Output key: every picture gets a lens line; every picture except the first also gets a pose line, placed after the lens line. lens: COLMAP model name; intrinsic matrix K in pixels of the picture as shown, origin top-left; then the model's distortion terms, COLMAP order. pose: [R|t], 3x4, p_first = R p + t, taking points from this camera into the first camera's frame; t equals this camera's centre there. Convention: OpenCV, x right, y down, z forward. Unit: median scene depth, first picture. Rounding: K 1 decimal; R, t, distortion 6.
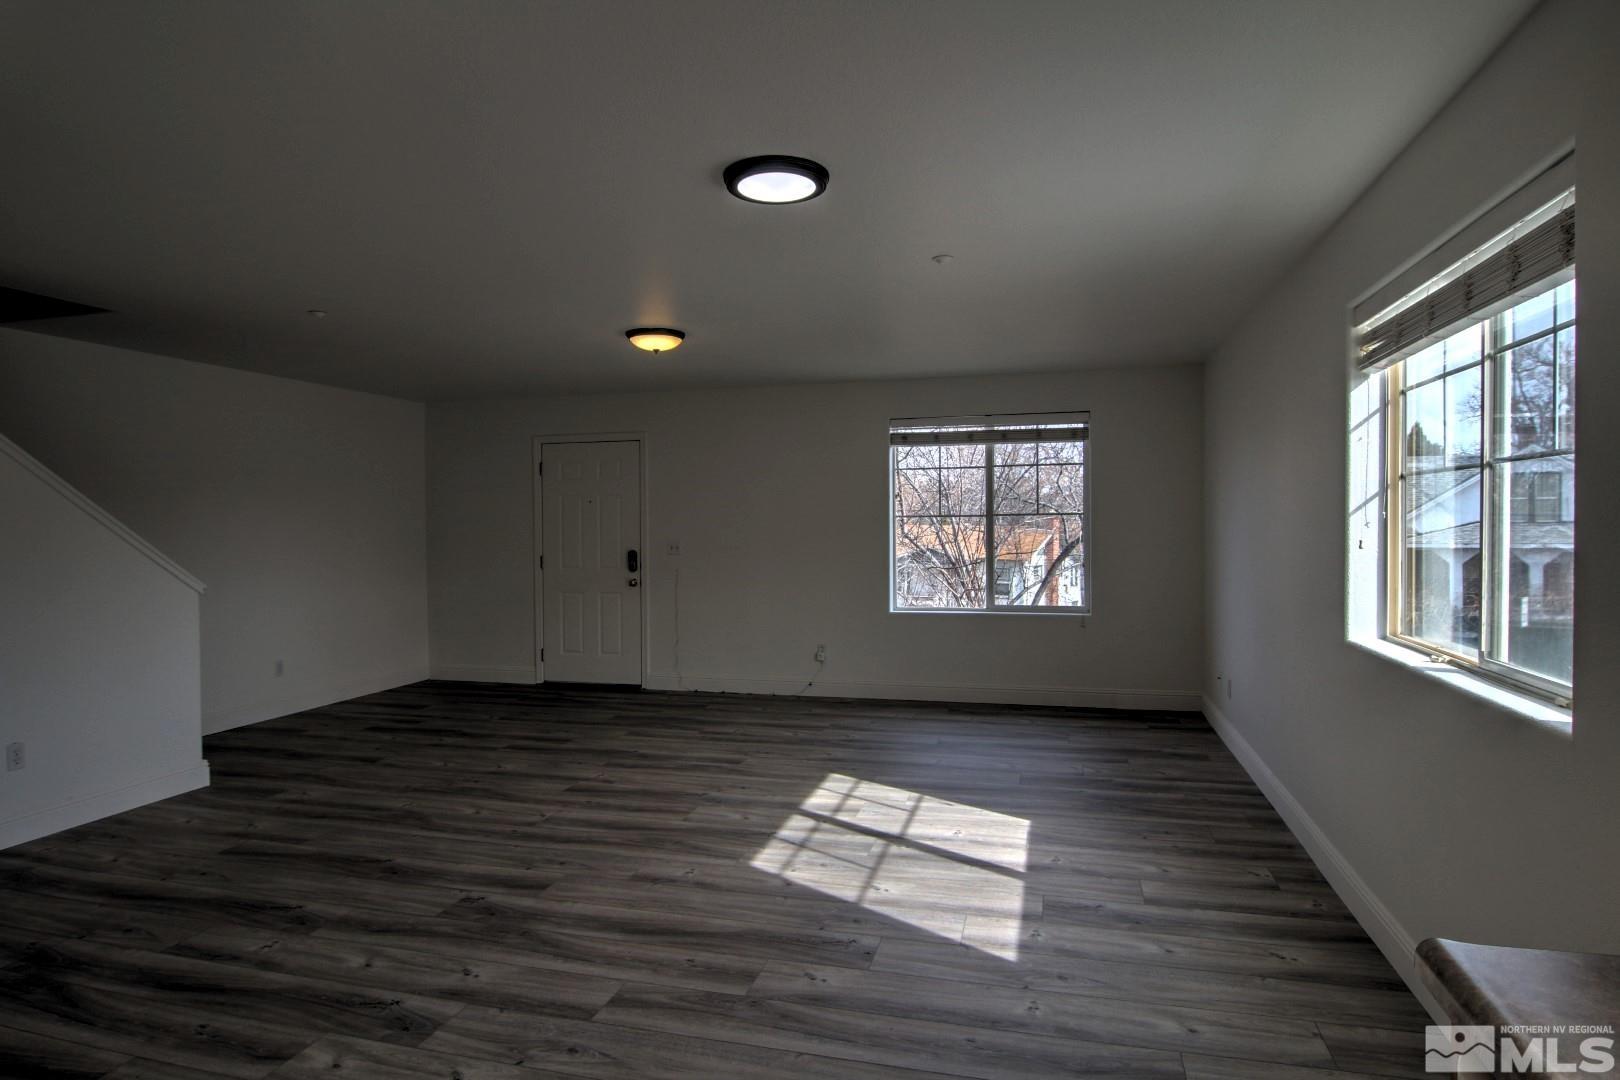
lens RADIAL K [[938.3, 0, 782.8], [0, 938.3, 521.9], [0, 0, 1]] dist [-0.008495, -0.014994]
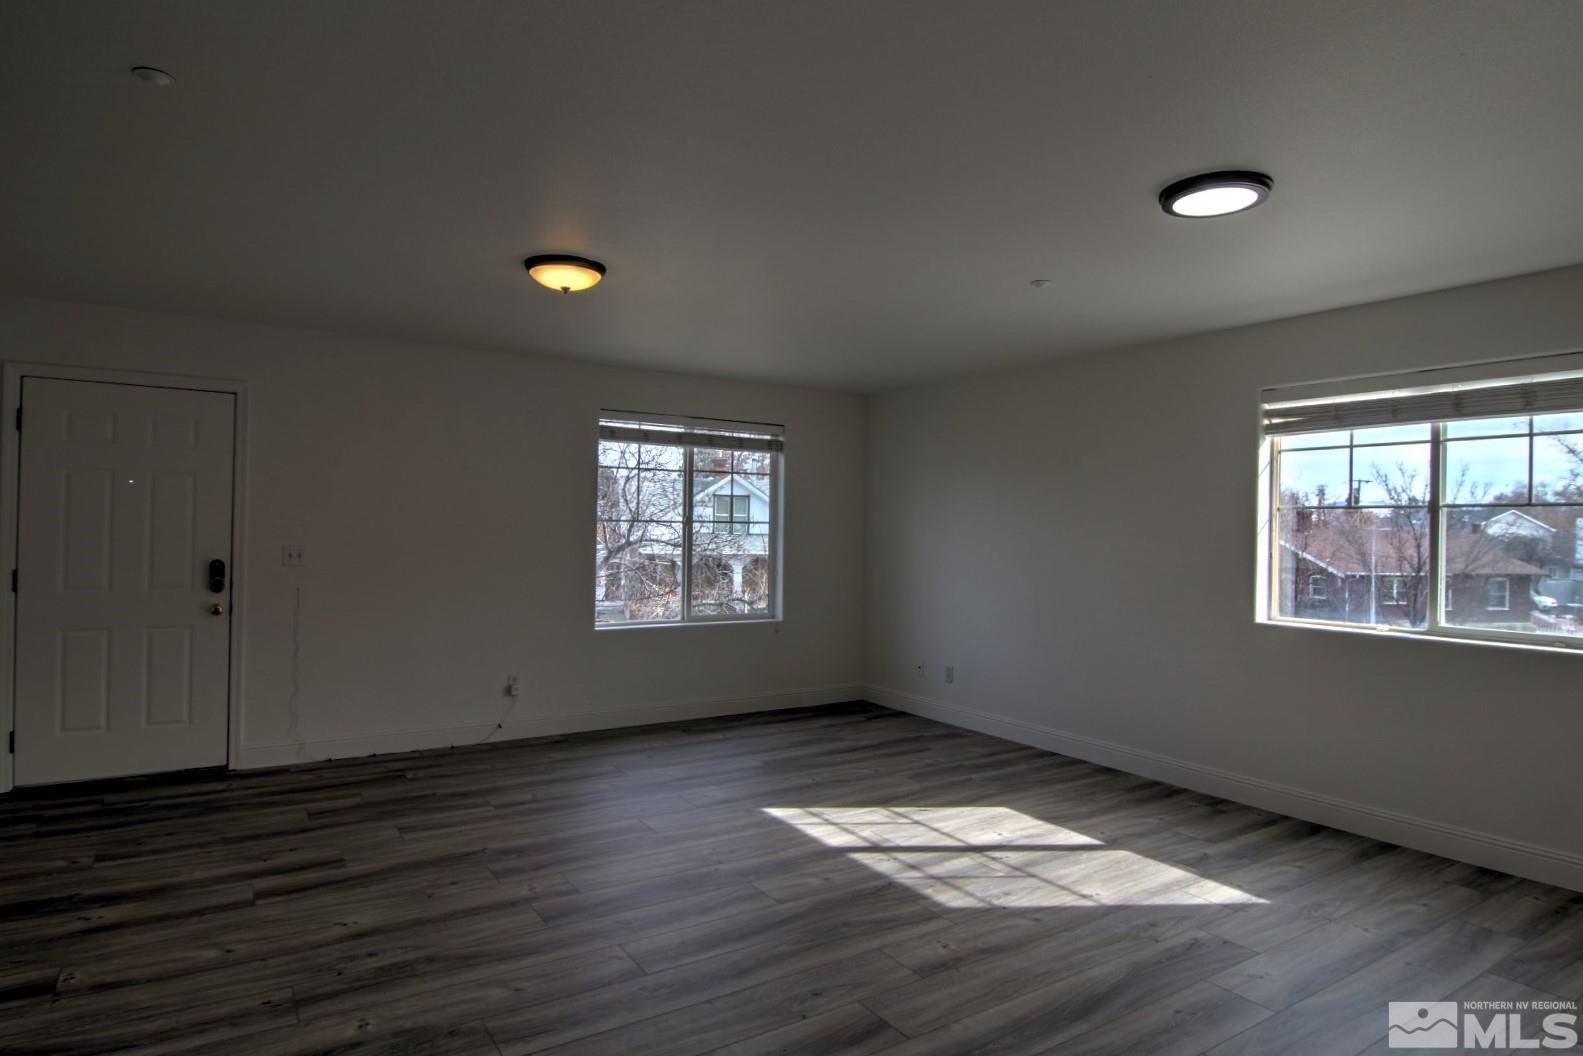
lens RADIAL K [[916.9, 0, 818.6], [0, 916.9, 529.8], [0, 0, 1]] dist [-0.008495, -0.014994]
pose [[0.637006, 0.021468, 0.770560, -0.651074], [-0.022908, 0.999698, -0.008915, 0.008319], [-0.770519, -0.011973, 0.637305, 0.455211]]
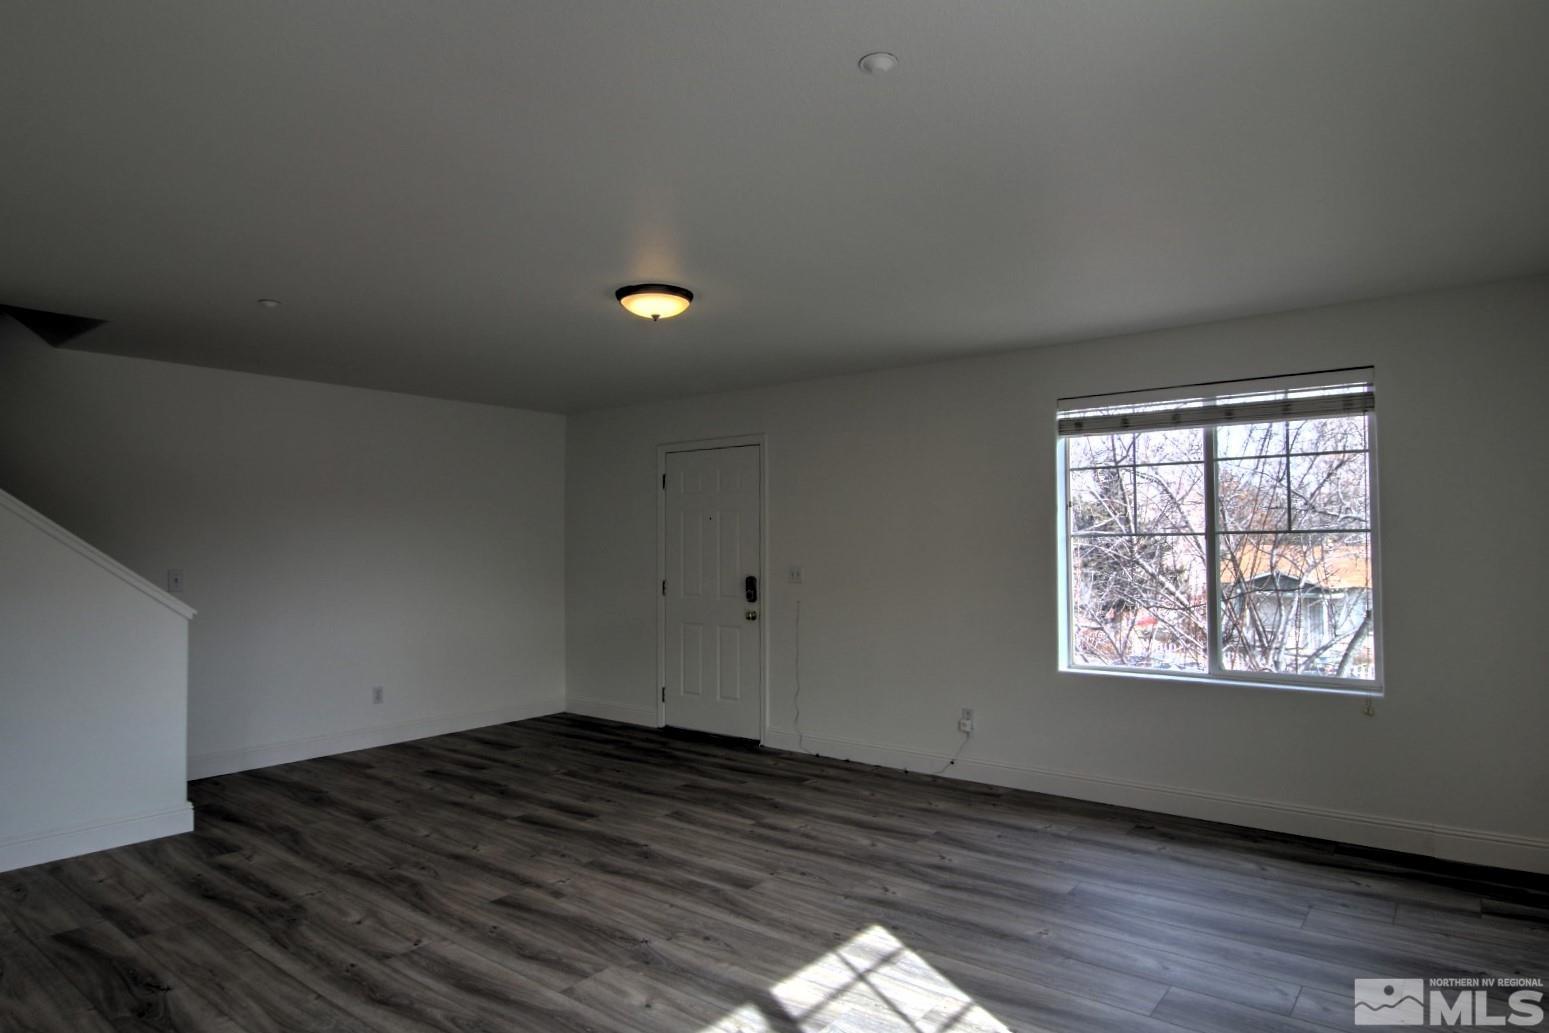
lens RADIAL K [[897.2, 0, 733.5], [0, 897.2, 523.1], [0, 0, 1]] dist [-0.008495, -0.014994]
pose [[0.920433, -0.008766, -0.390802, 0.237795], [-0.000467, 0.999723, -0.023523, 0.000640], [0.390900, 0.021834, 0.920174, 0.428079]]
